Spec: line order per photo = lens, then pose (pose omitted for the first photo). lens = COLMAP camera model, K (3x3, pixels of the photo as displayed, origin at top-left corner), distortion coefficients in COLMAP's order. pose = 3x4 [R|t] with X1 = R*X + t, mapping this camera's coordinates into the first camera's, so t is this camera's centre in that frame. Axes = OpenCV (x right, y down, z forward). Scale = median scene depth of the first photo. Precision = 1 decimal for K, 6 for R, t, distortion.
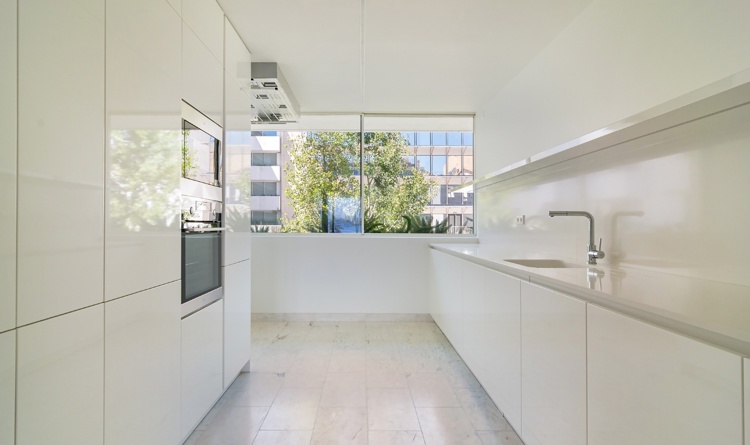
lens RADIAL K [[406.0, 0, 373.0], [0, 406.0, 219.2], [0, 0, 1]] dist [-0.005700, -0.000567]
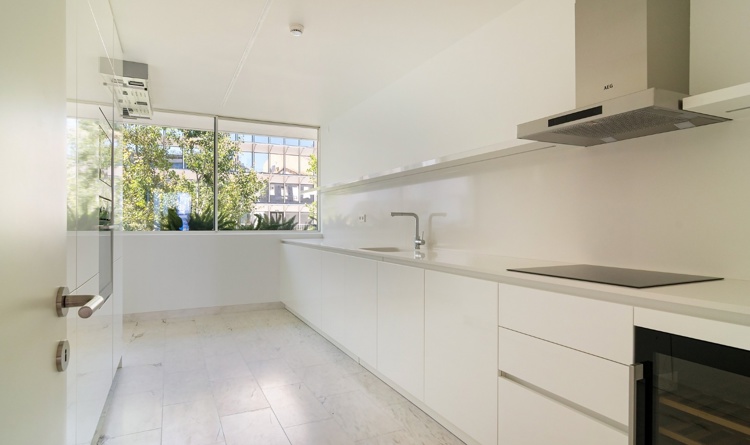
lens RADIAL K [[416.1, 0, 374.5], [0, 416.1, 224.4], [0, 0, 1]] dist [0.003767, 0.000923]
pose [[0.898076, -0.003340, 0.439828, -0.135938], [-0.004780, 0.999838, 0.017353, -0.001944], [-0.439814, -0.017686, 0.897915, -0.147702]]
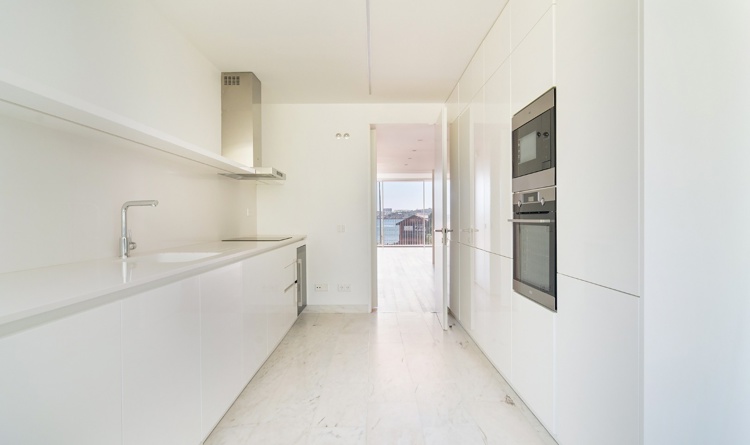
lens RADIAL K [[416.1, 0, 373.6], [0, 416.1, 219.6], [0, 0, 1]] dist [0.003767, 0.000923]
pose [[-0.999804, -0.006805, 0.018591, -0.024079], [-0.006848, 0.999974, -0.002242, 0.013291], [-0.018576, -0.002369, -0.999825, 1.067444]]
